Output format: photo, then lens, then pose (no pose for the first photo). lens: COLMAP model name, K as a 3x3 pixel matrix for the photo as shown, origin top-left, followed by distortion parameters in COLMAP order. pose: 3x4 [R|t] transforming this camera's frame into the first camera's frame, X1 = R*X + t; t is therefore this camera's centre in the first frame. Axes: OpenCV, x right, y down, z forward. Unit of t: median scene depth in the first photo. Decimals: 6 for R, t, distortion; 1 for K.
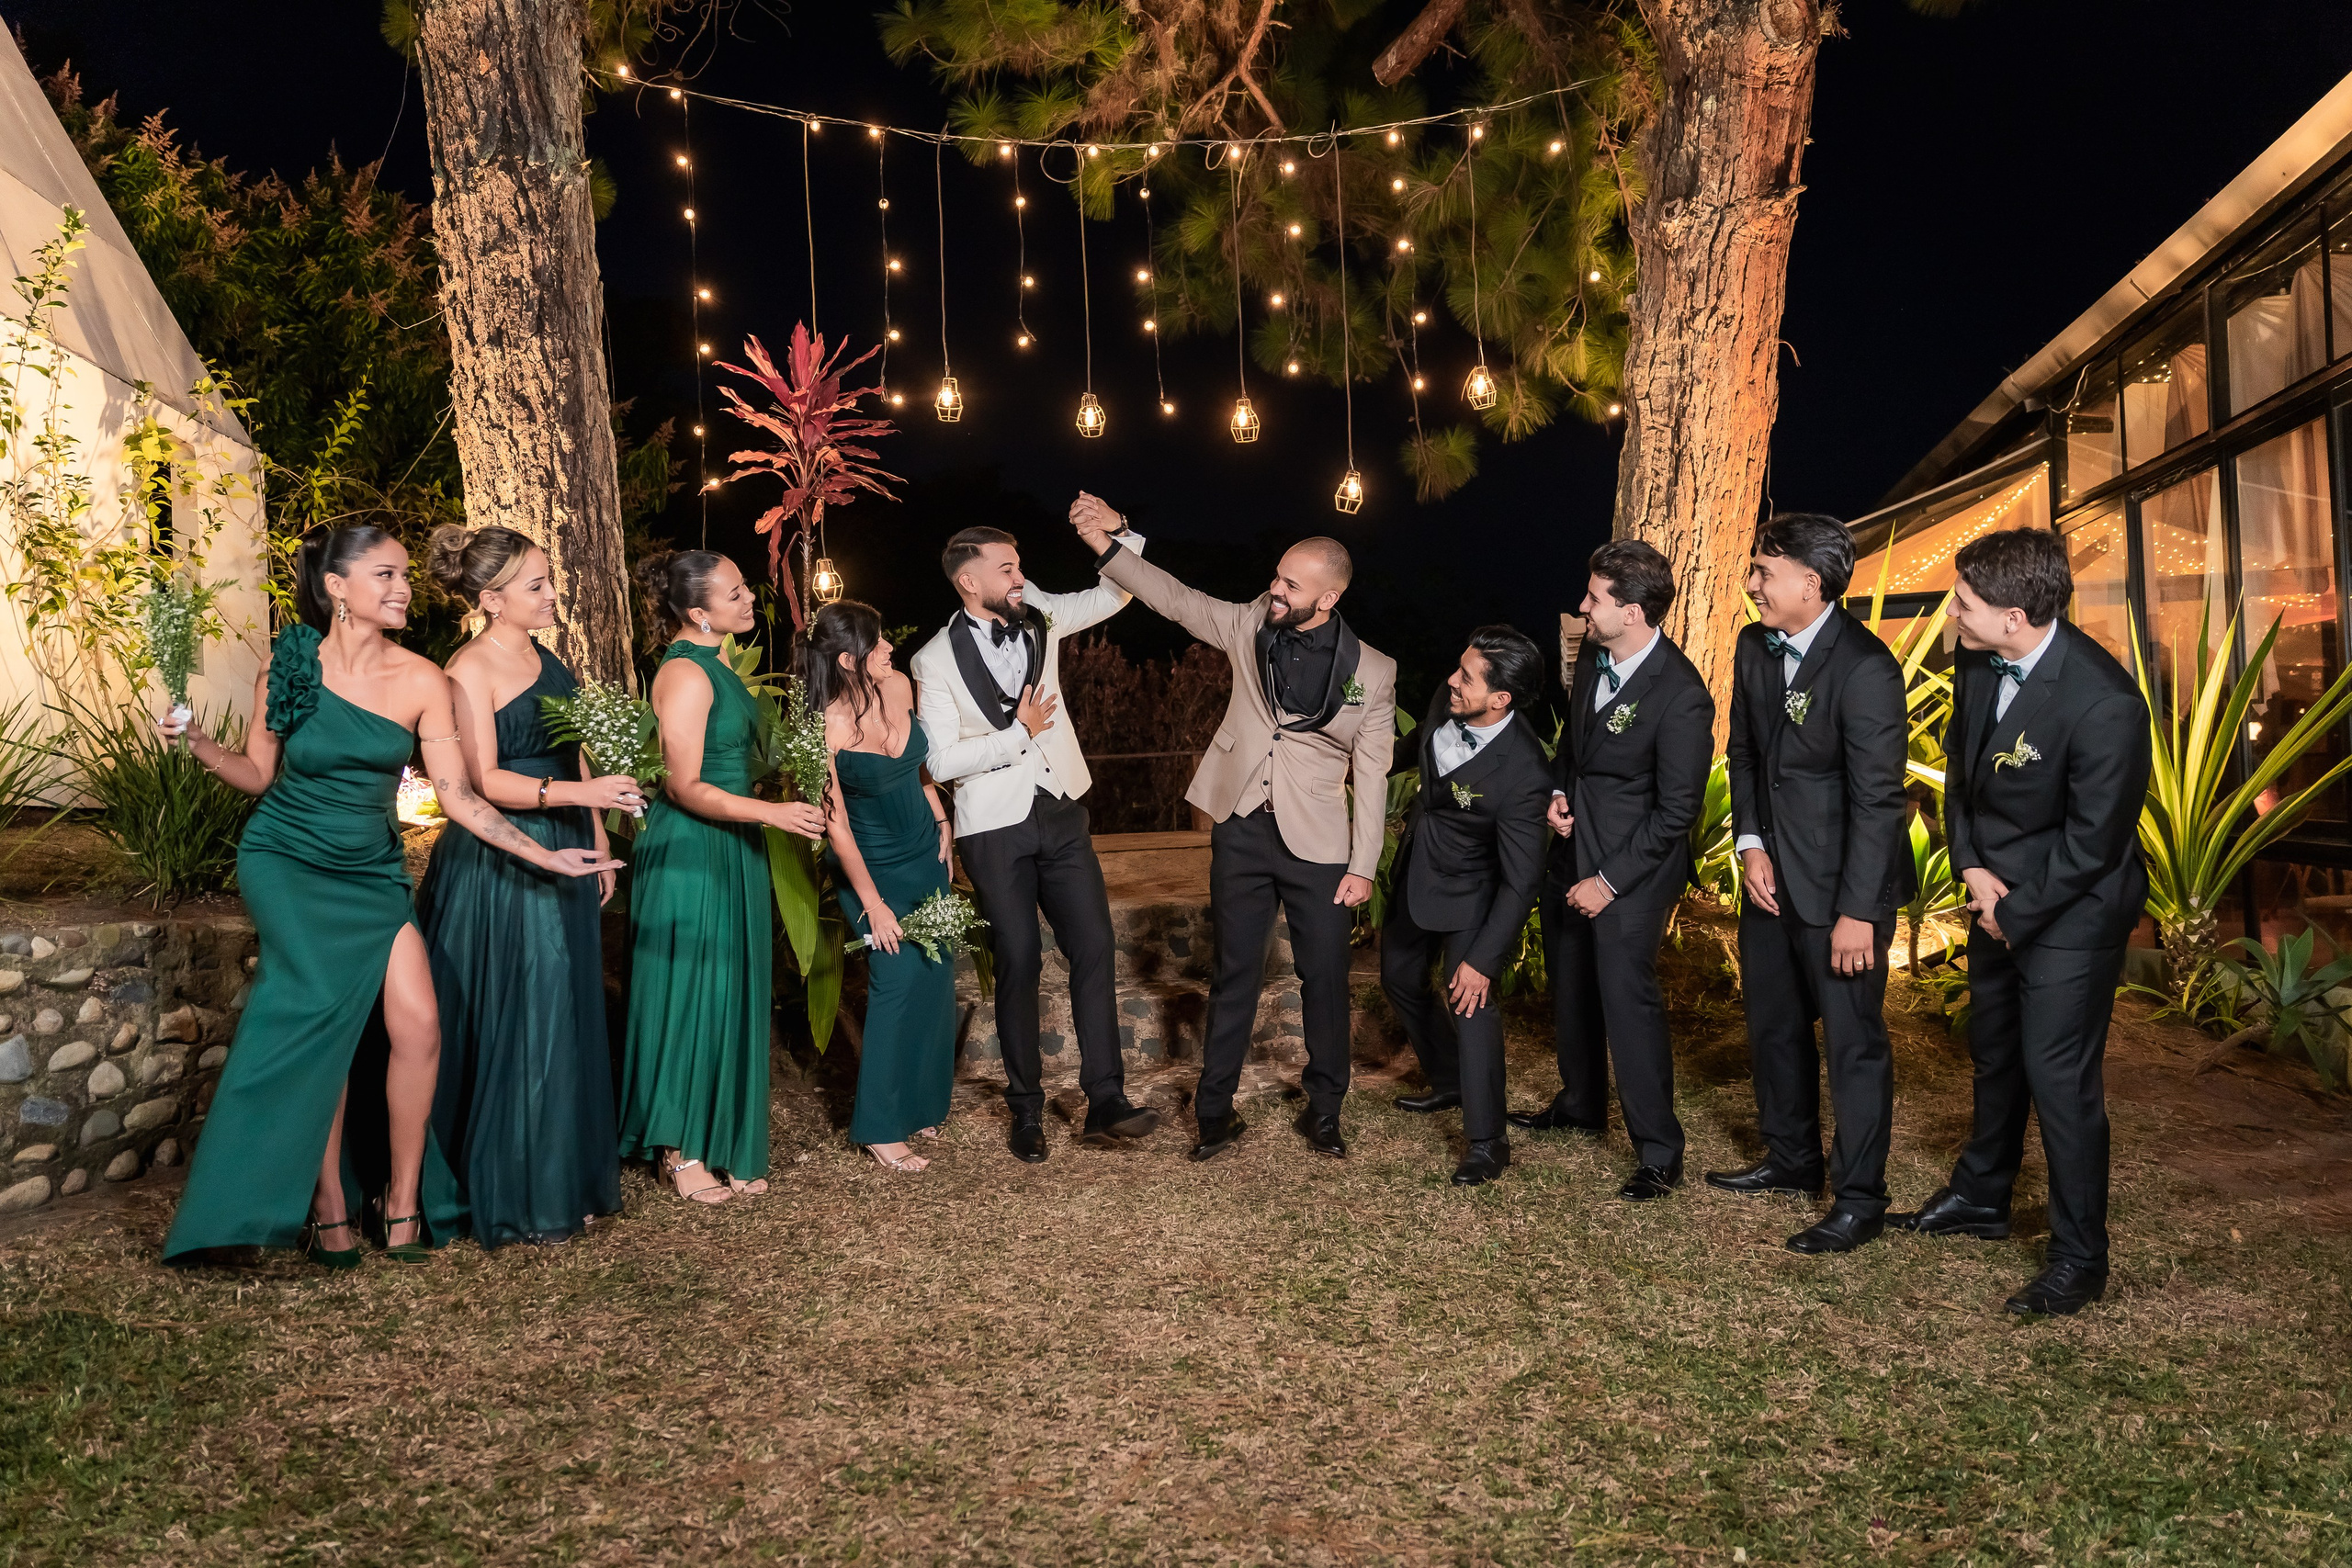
lens RADIAL K [[1936.9, 0, 1176.0], [0, 1936.9, 784.0], [0, 0, 1]] dist [-0.000325, -0.003231]
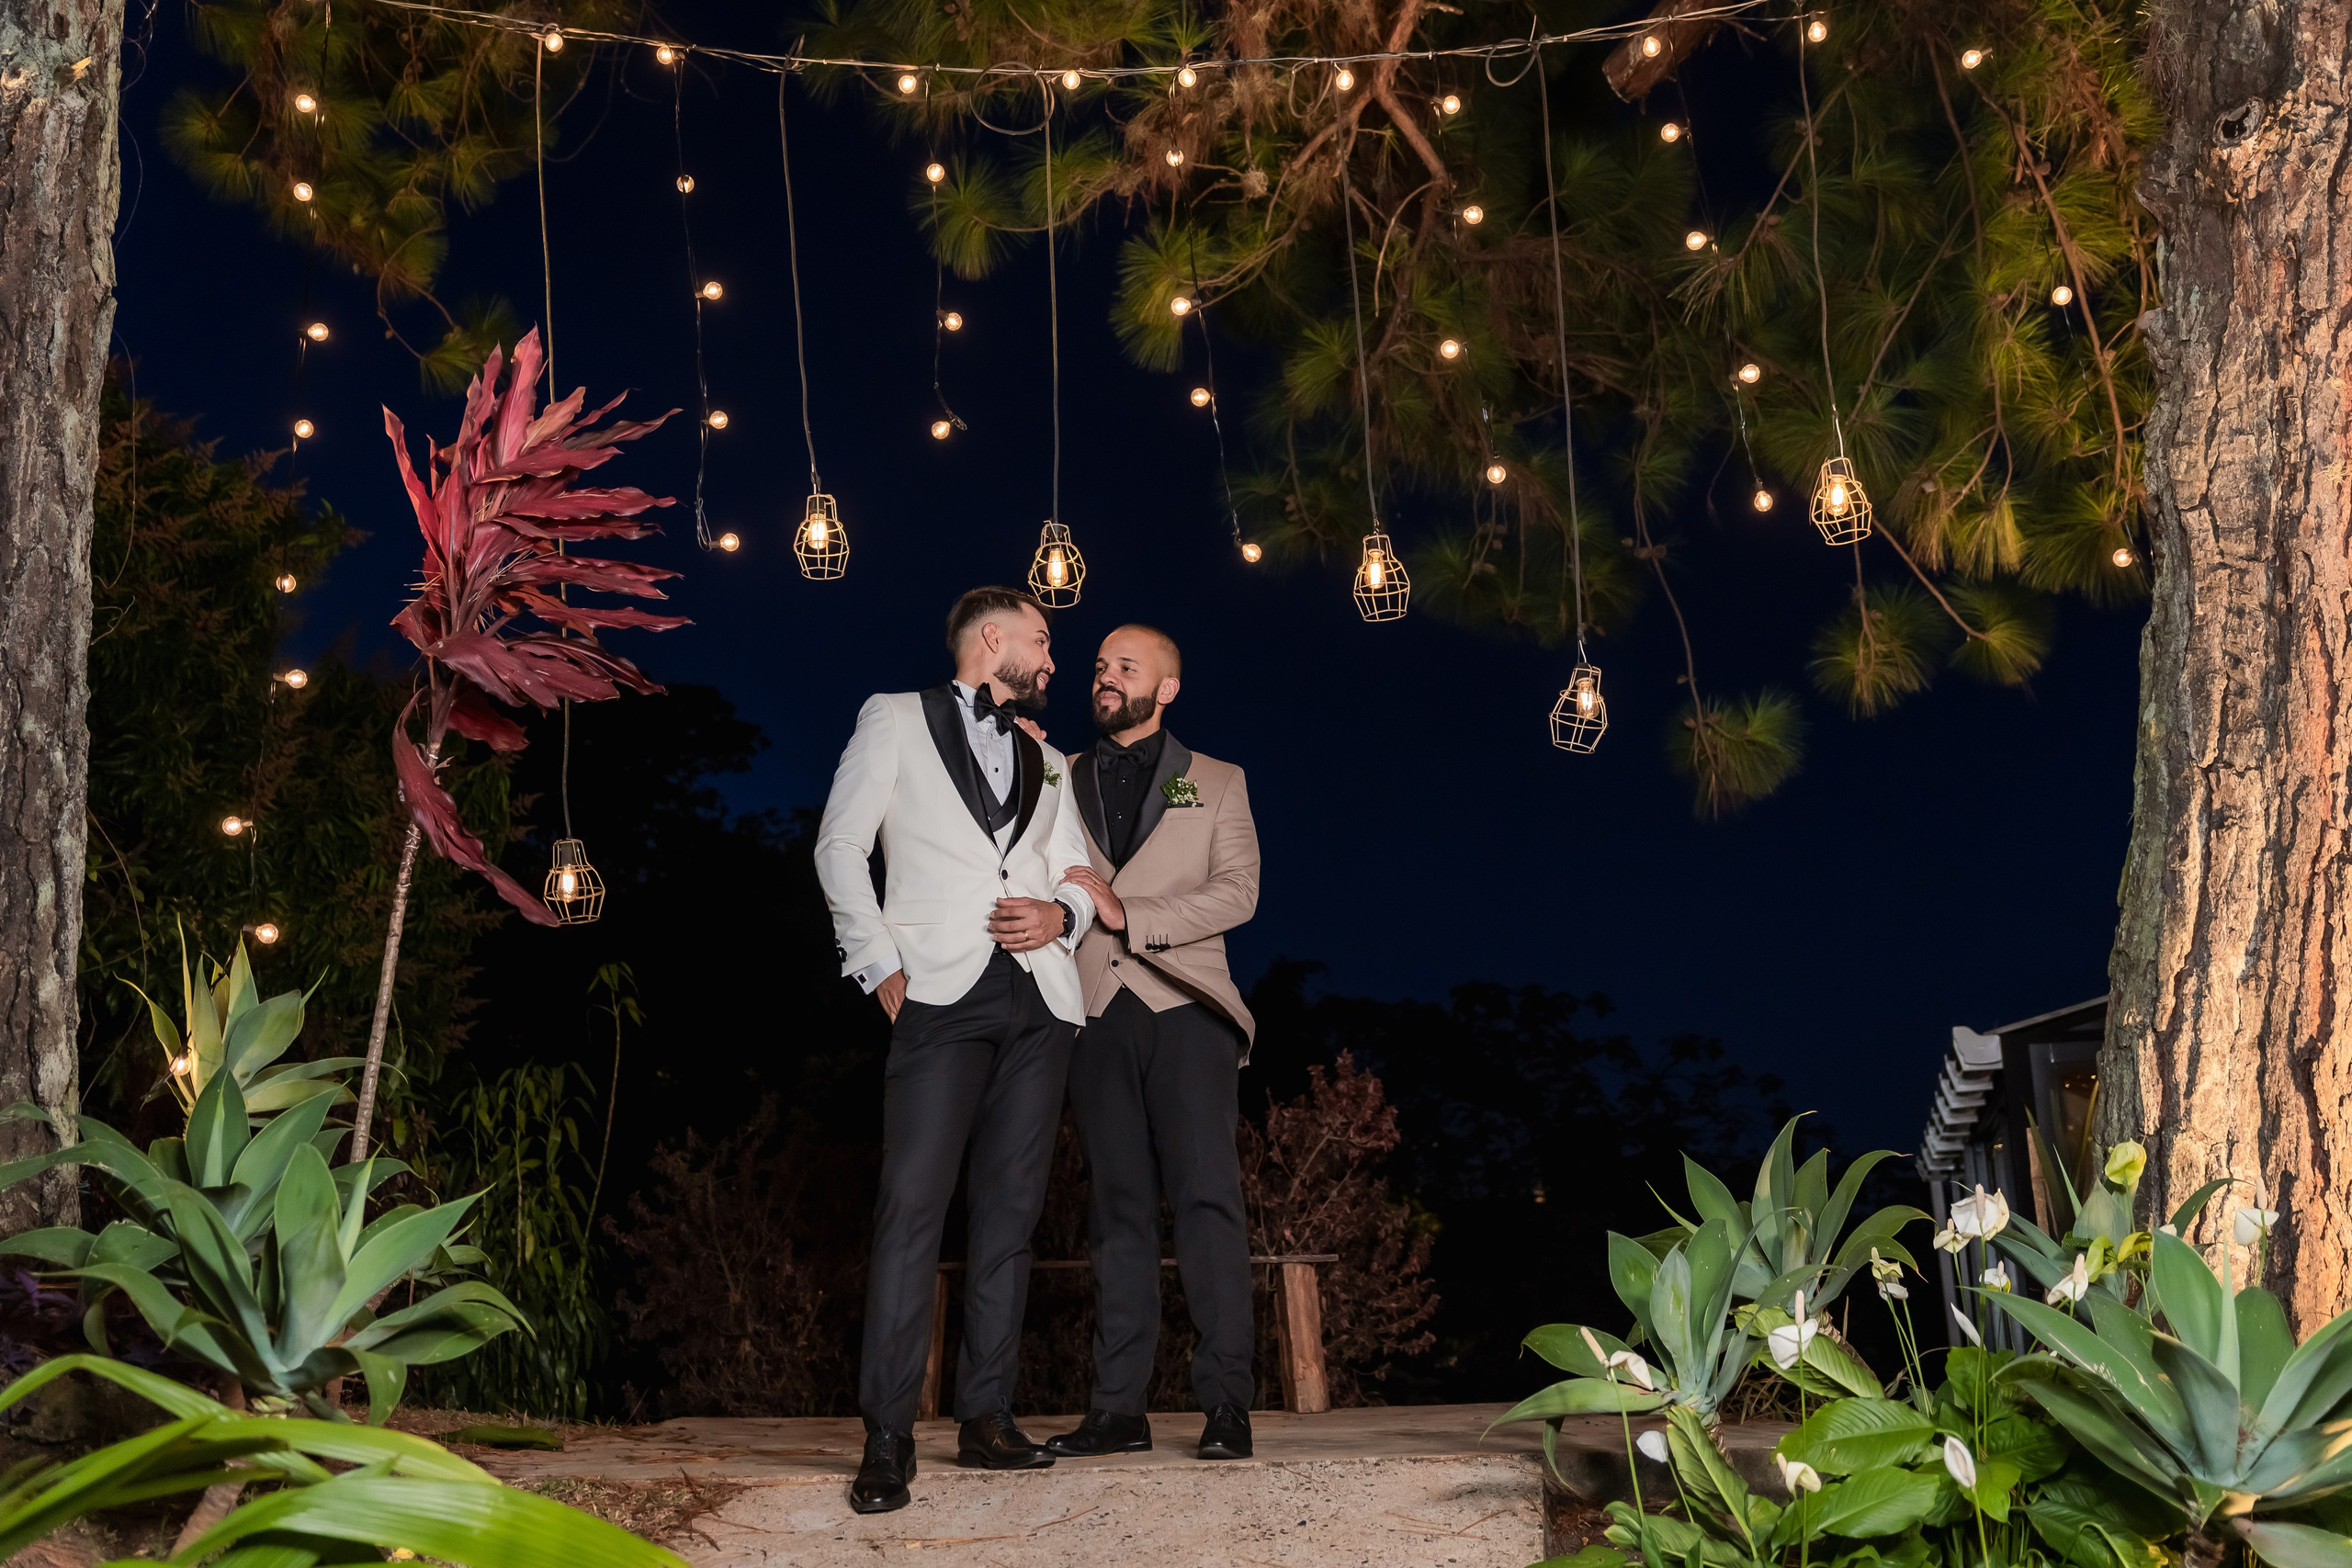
lens RADIAL K [[2398.5, 0, 1176.0], [0, 2398.5, 784.0], [0, 0, 1]] dist [0.012217, -0.089080]
pose [[0.997030, 0.007789, -0.076624, 0.038479], [-0.024532, 0.975174, -0.220075, 0.002091], [0.073008, 0.221302, 0.972469, 0.434347]]
